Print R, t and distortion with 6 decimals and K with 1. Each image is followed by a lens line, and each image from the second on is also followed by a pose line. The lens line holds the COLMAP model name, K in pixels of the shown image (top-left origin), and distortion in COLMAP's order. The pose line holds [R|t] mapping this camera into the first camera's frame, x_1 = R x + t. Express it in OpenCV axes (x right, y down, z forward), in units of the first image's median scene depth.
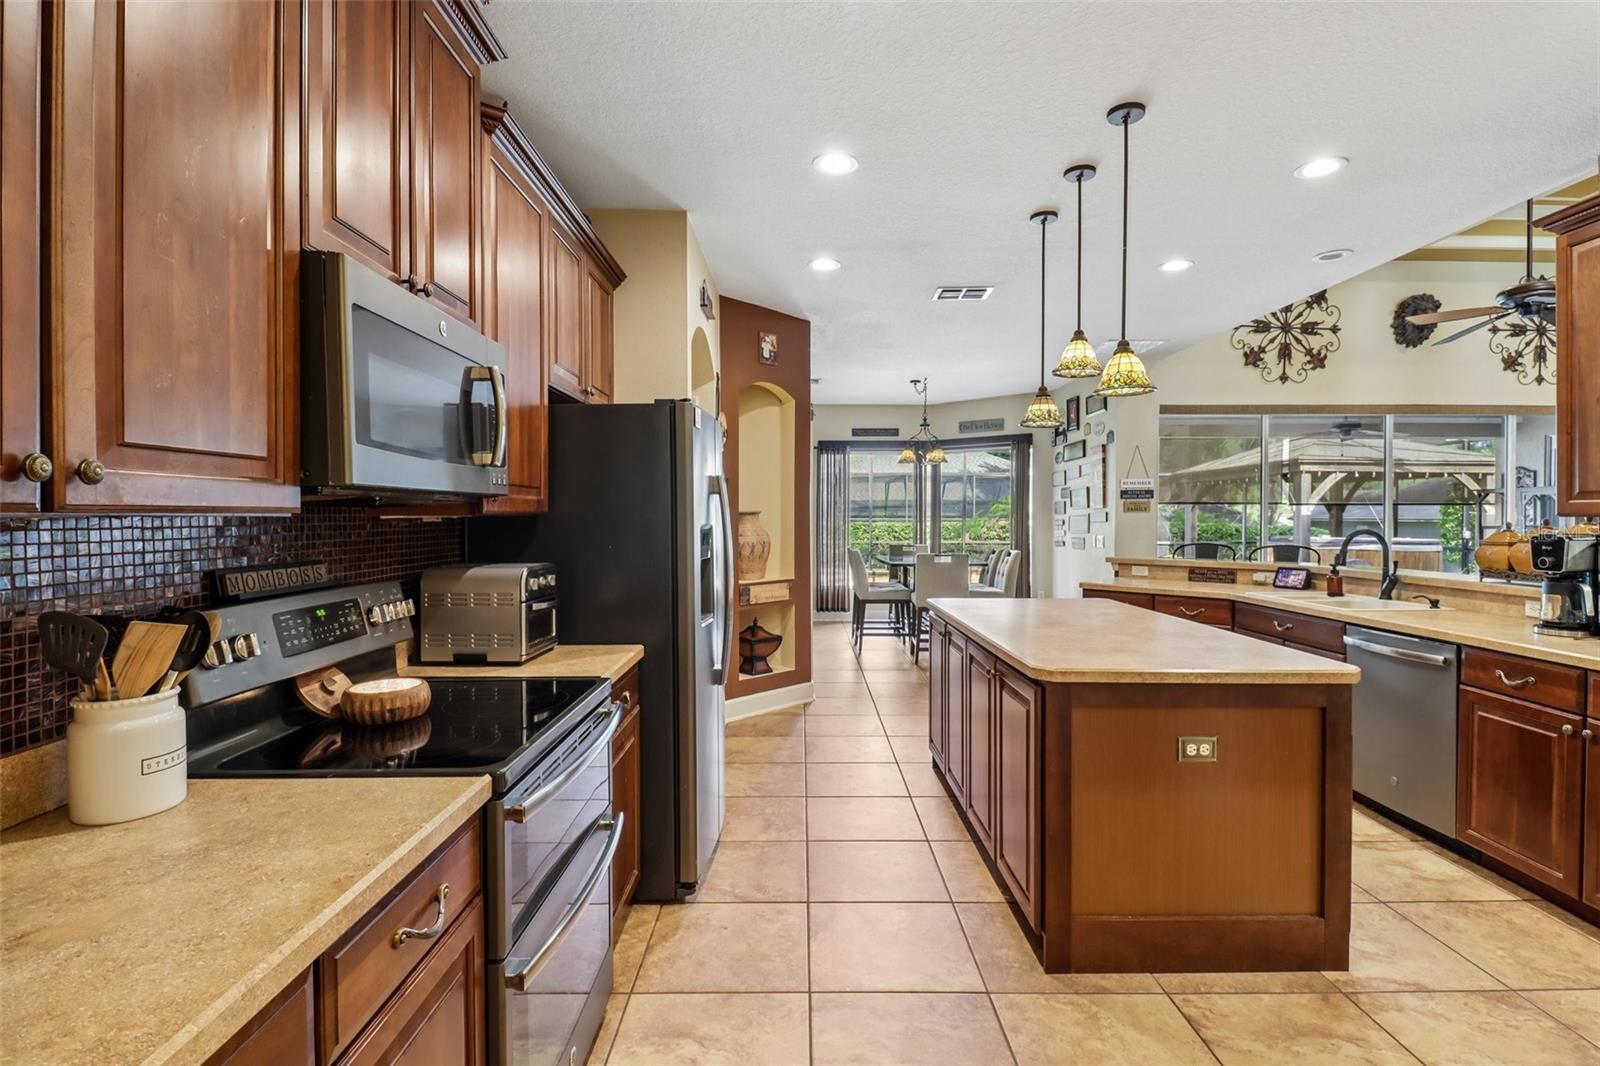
lens RADIAL K [[759.3, 0, 793.0], [0, 759.3, 539.3], [0, 0, 1]] dist [-0.000009, -0.000724]
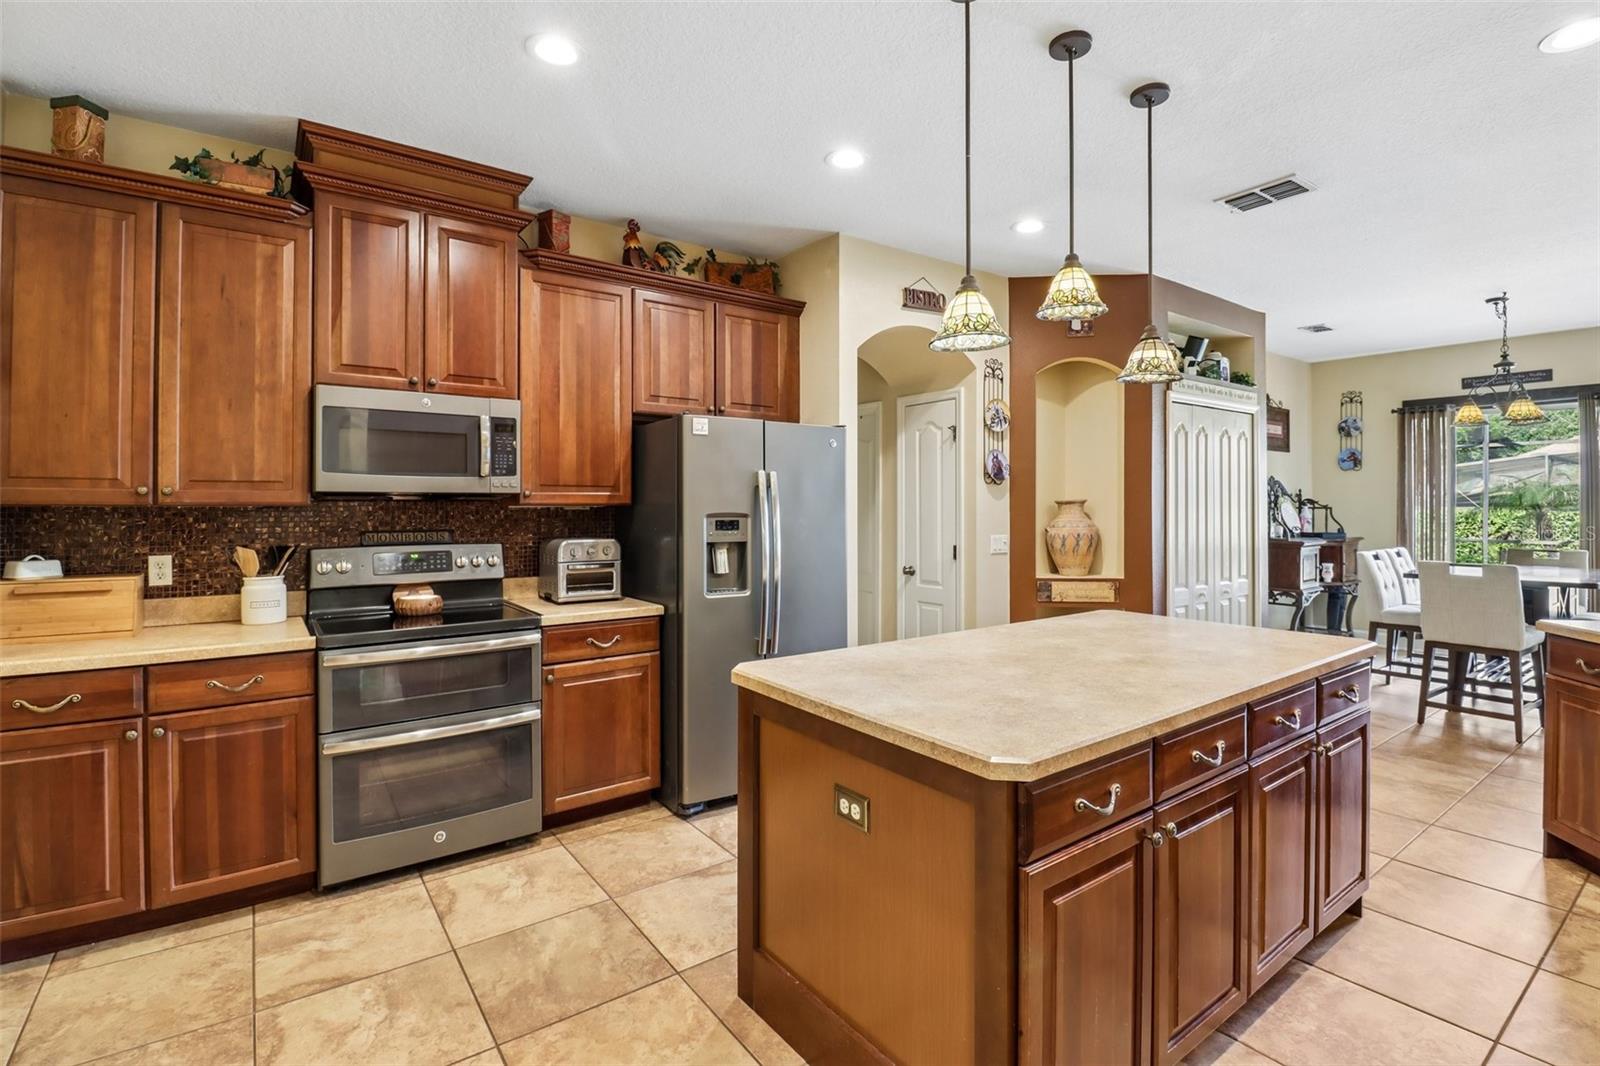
lens RADIAL K [[745.1, 0, 804.2], [0, 745.1, 504.2], [0, 0, 1]] dist [0.013205, -0.020653]
pose [[0.592489, 0.000313, -0.805579, 0.507009], [-0.024561, 0.999542, -0.017676, -0.008923], [0.805204, 0.030259, 0.592225, 0.226509]]
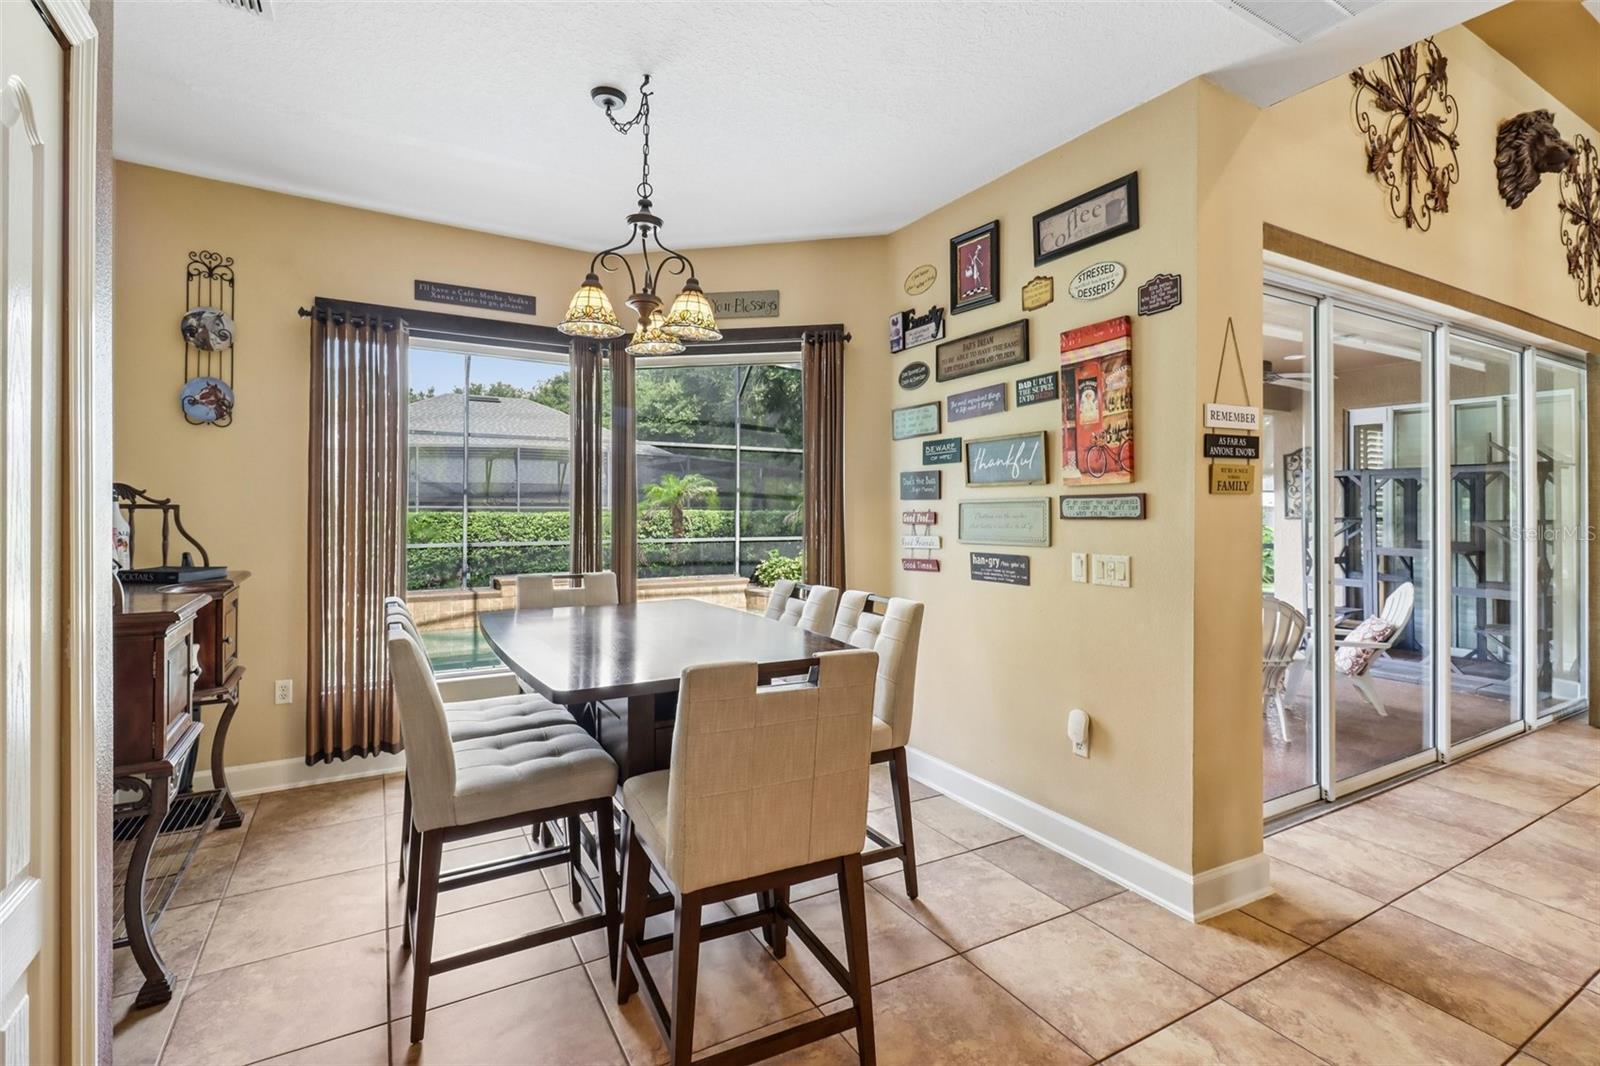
lens RADIAL K [[745.1, 0, 804.2], [0, 745.1, 504.2], [0, 0, 1]] dist [0.013205, -0.020653]
pose [[0.866515, 0.003256, 0.499140, 0.113902], [0.011079, 0.999607, -0.025753, -0.031694], [-0.499028, 0.027846, 0.866139, 1.066044]]
